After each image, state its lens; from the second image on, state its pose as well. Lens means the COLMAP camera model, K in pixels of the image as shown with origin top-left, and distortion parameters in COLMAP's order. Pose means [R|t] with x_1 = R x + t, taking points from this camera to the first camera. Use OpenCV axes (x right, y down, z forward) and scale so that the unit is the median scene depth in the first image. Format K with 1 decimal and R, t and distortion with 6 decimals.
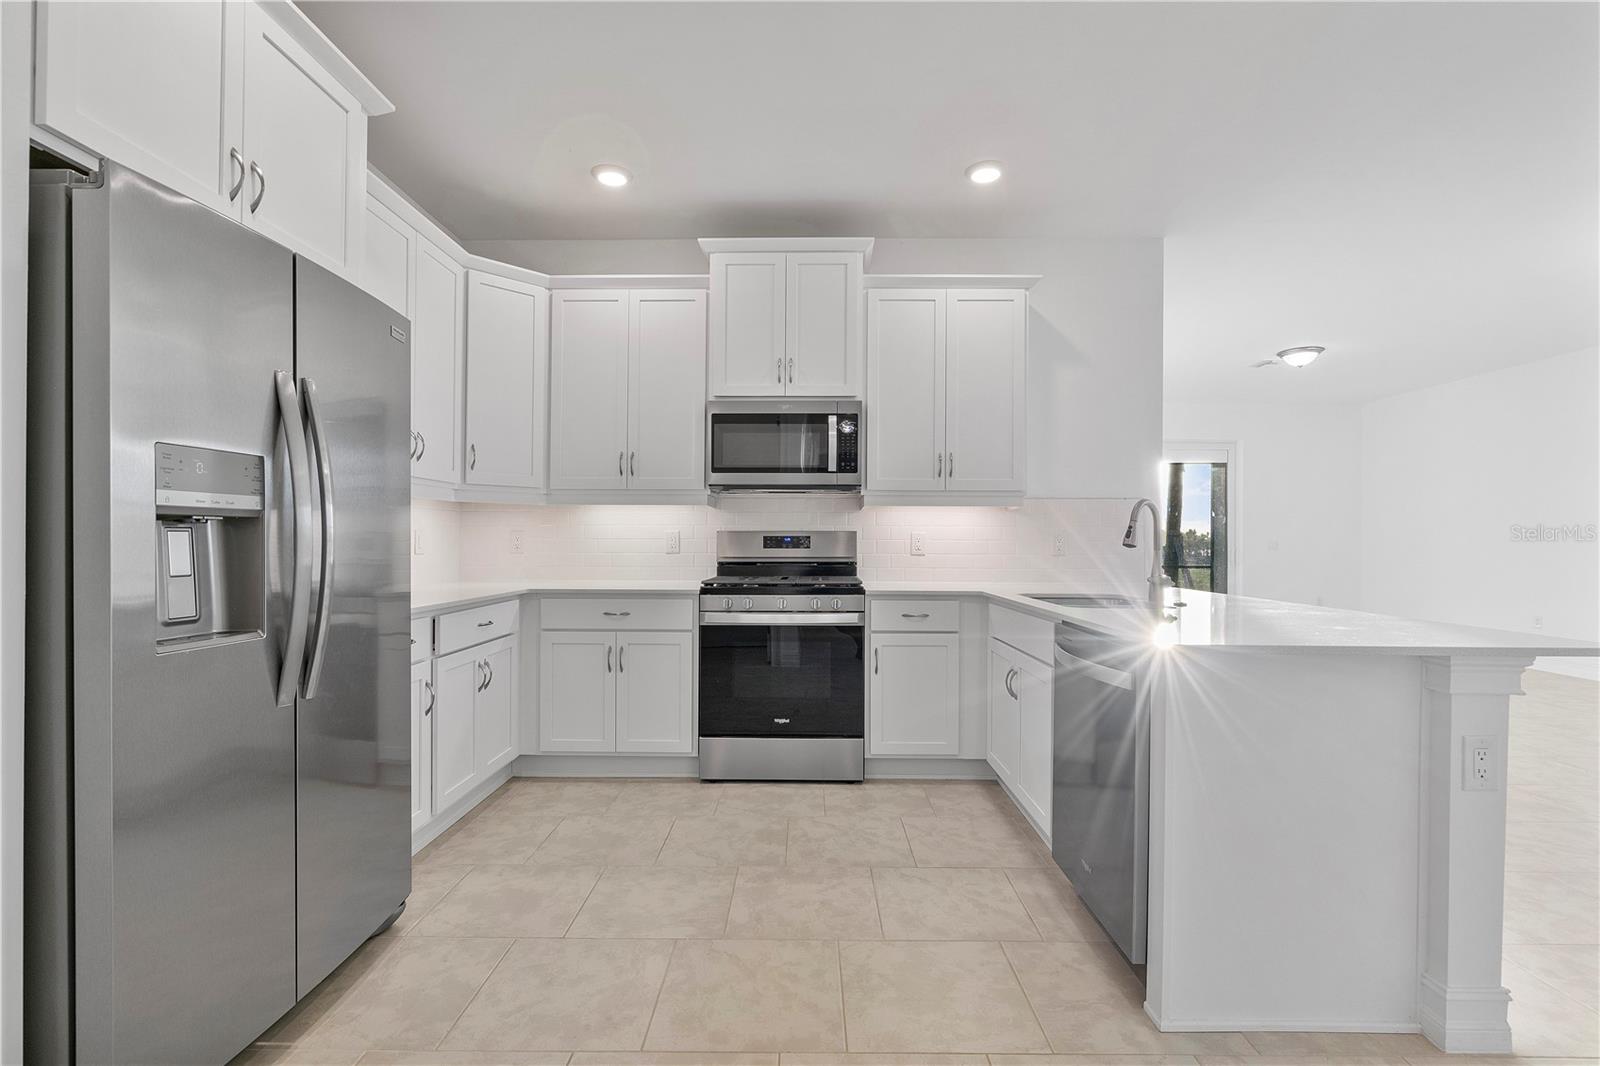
lens RADIAL K [[730.0, 0, 806.6], [0, 730.0, 536.2], [0, 0, 1]] dist [-0.000631, 0.000595]
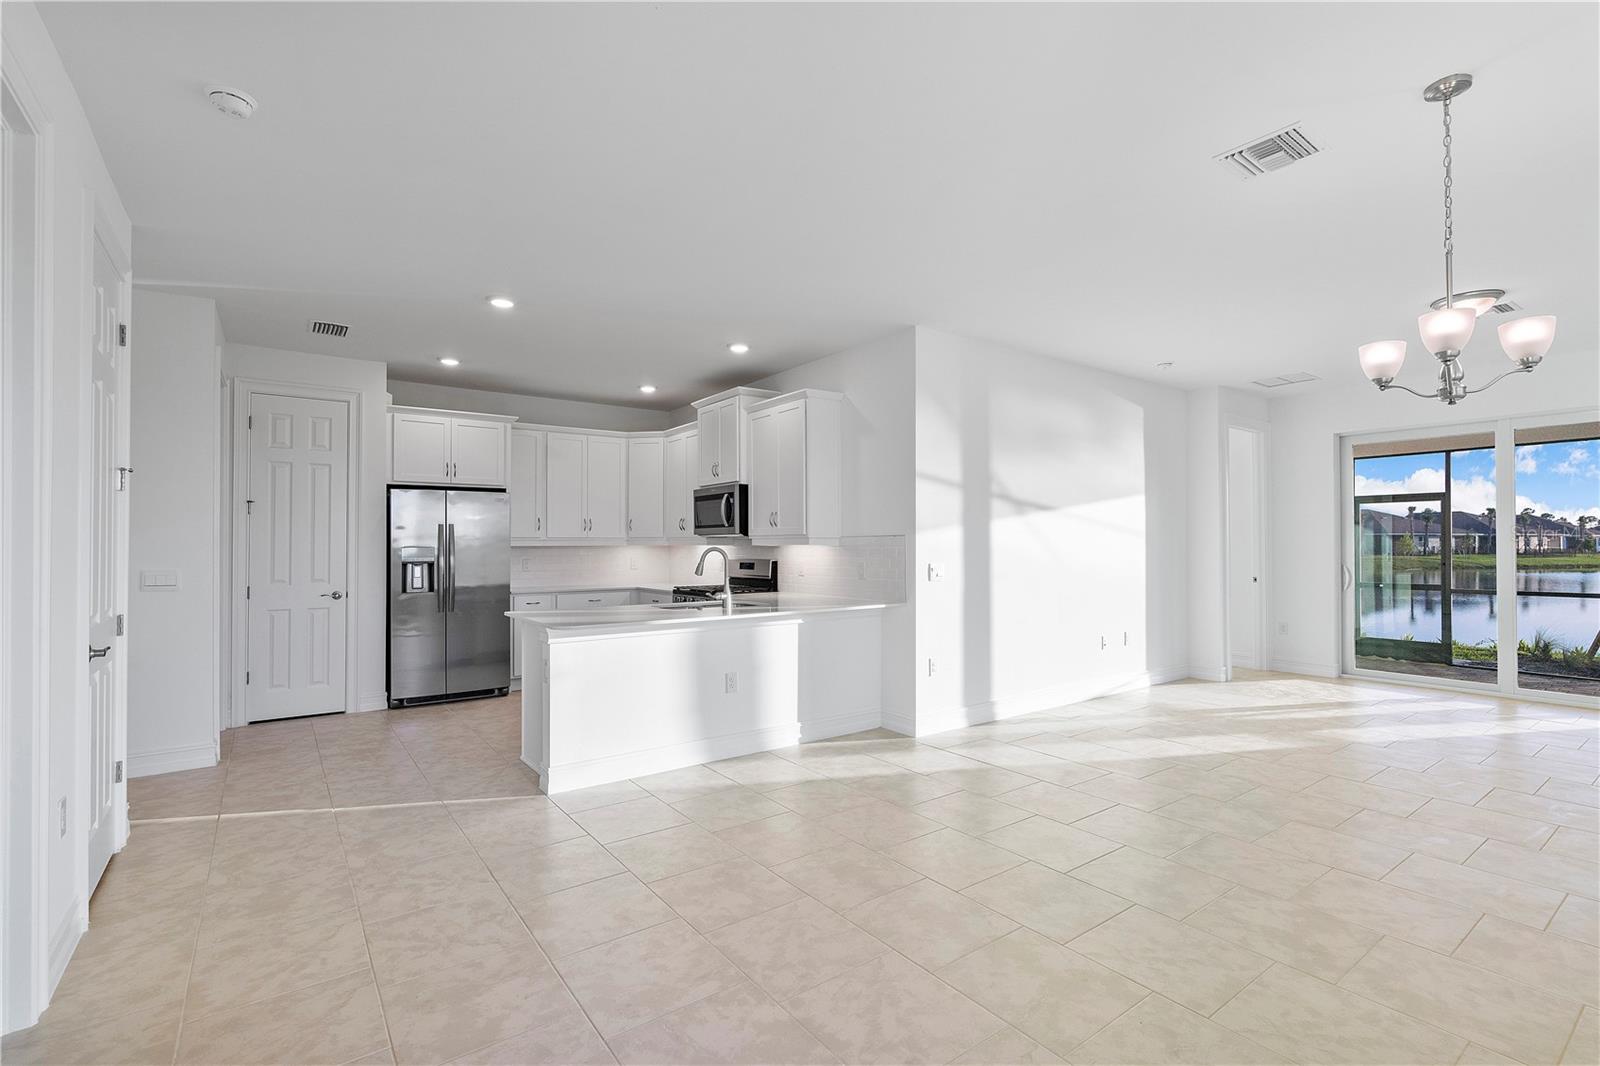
lens RADIAL K [[725.4, 0, 803.9], [0, 725.4, 538.2], [0, 0, 1]] dist [-0.002498, -0.000206]
pose [[0.595963, -0.014452, -0.802882, 1.748214], [0.012174, 0.999886, -0.008961, -0.048368], [0.802920, -0.004434, 0.596071, 0.139387]]
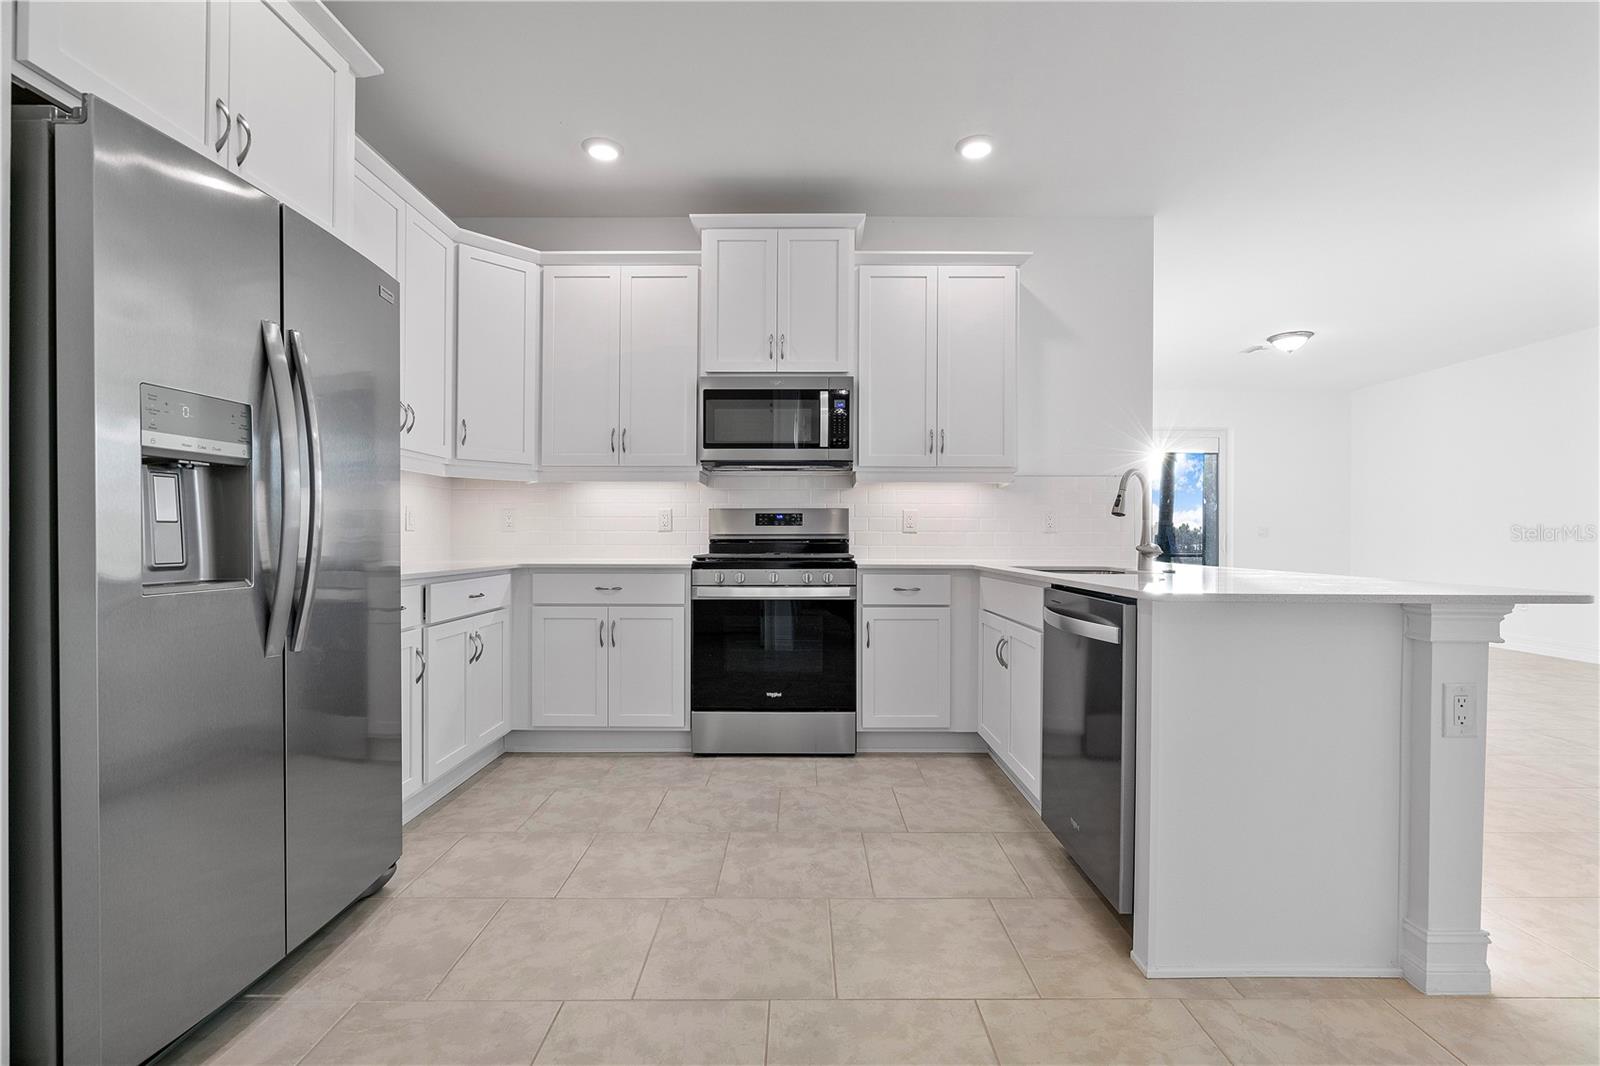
lens RADIAL K [[730.4, 0, 808.3], [0, 730.4, 533.9], [0, 0, 1]] dist [0.000780, 0.000318]
pose [[0.999950, -0.001780, 0.009823, 0.003925], [0.001759, 0.999996, 0.002173, 0.032428], [-0.009827, -0.002155, 0.999949, -0.003298]]
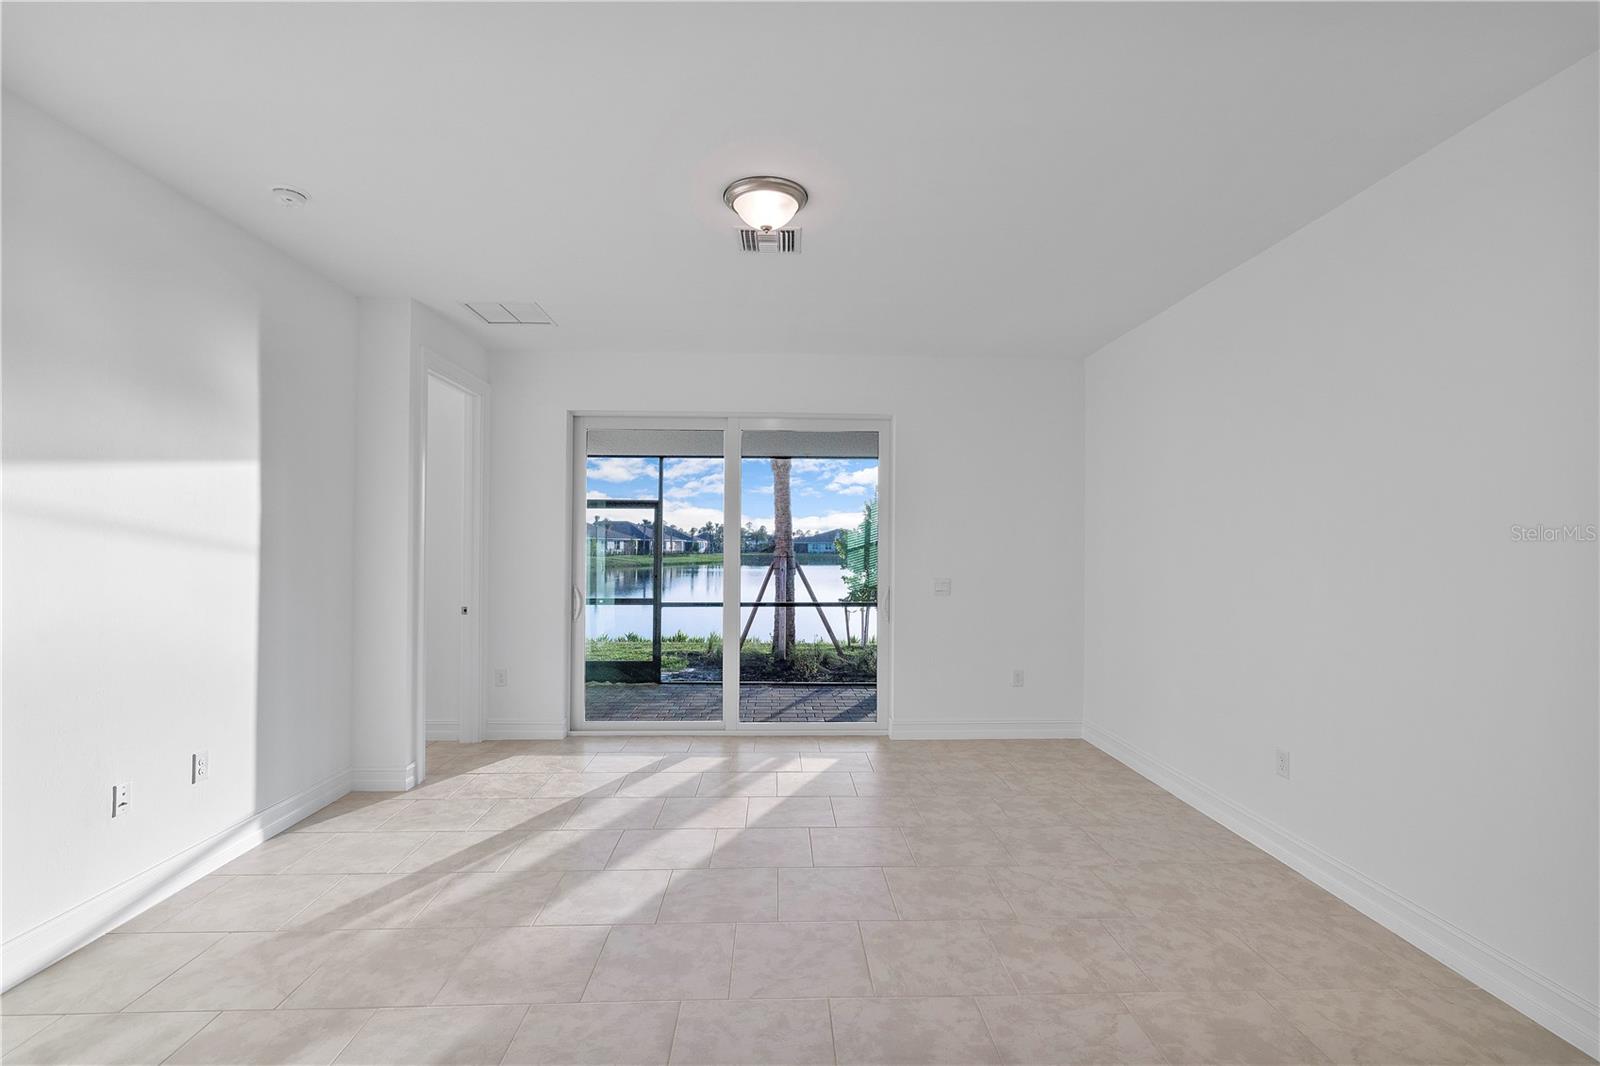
lens RADIAL K [[727.4, 0, 803.3], [0, 727.4, 540.4], [0, 0, 1]] dist [-0.004346, 0.000882]
pose [[0.998948, 0.002421, 0.045797, 1.392206], [-0.002385, 0.999997, -0.000848, -0.072808], [-0.045799, 0.000738, 0.998950, 1.111397]]
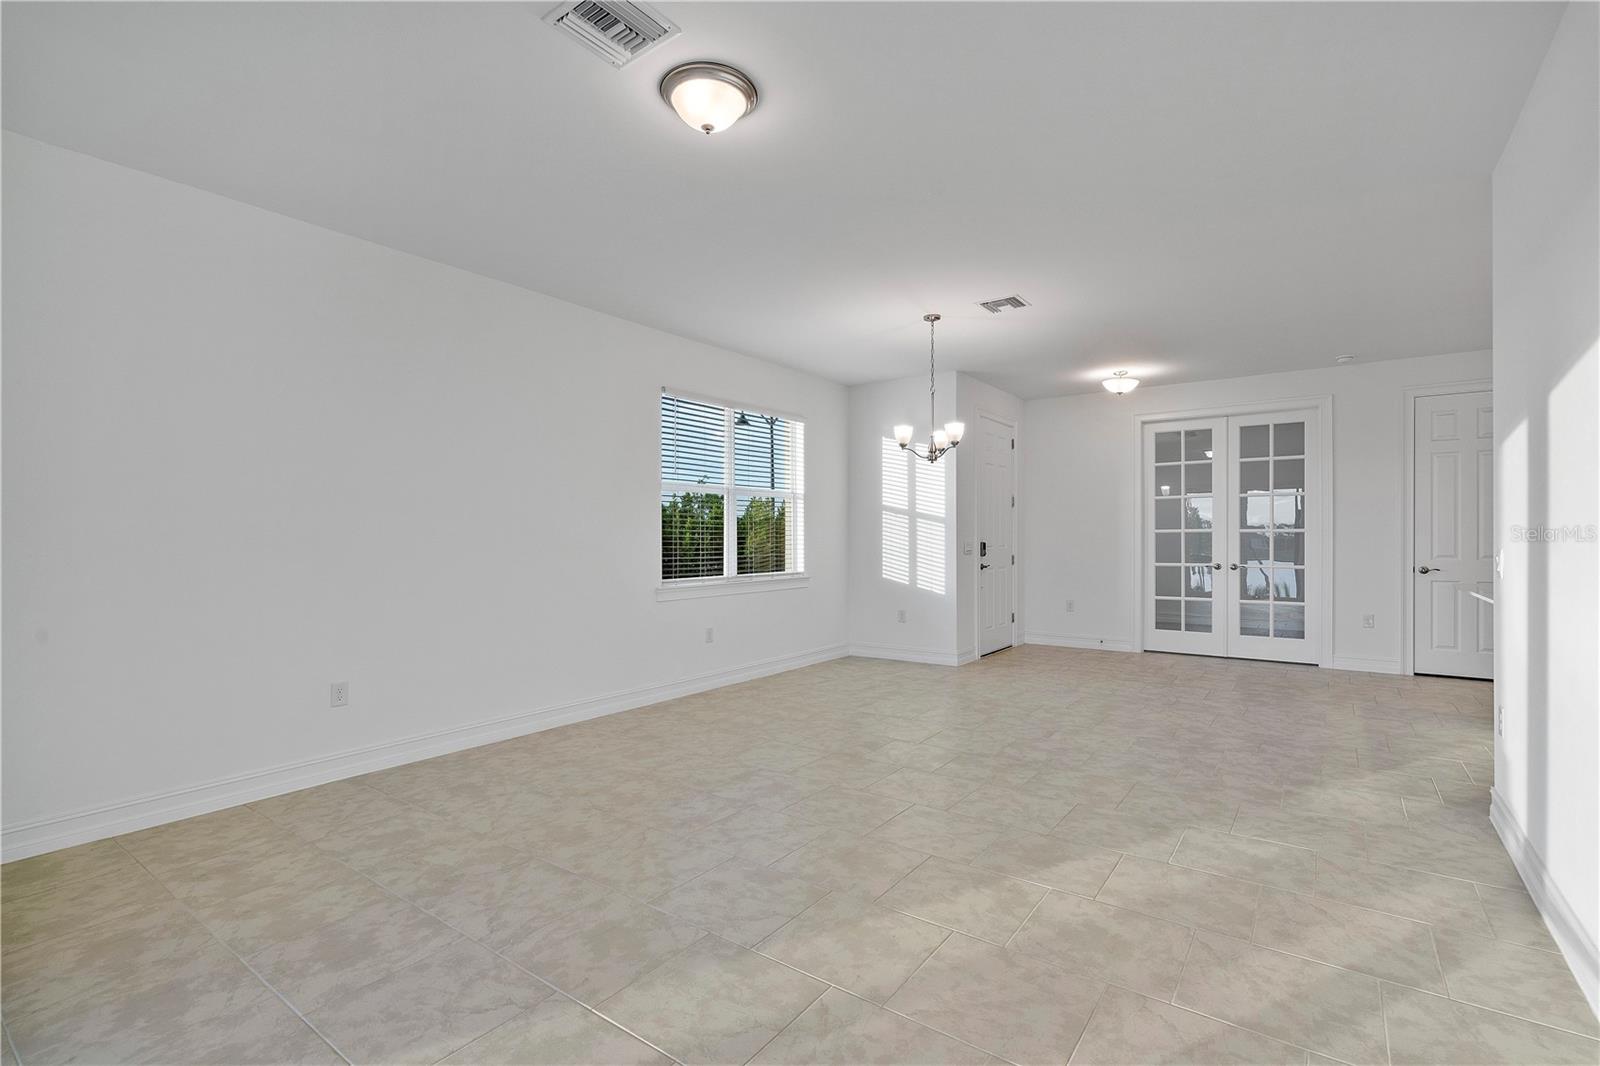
lens RADIAL K [[733.7, 0, 805.8], [0, 733.7, 539.9], [0, 0, 1]] dist [-0.000615, 0.001030]
pose [[-0.815096, -0.003773, 0.579313, 0.805416], [-0.004236, 0.999991, 0.000553, -0.011706], [-0.579310, -0.002003, -0.815105, 2.672547]]
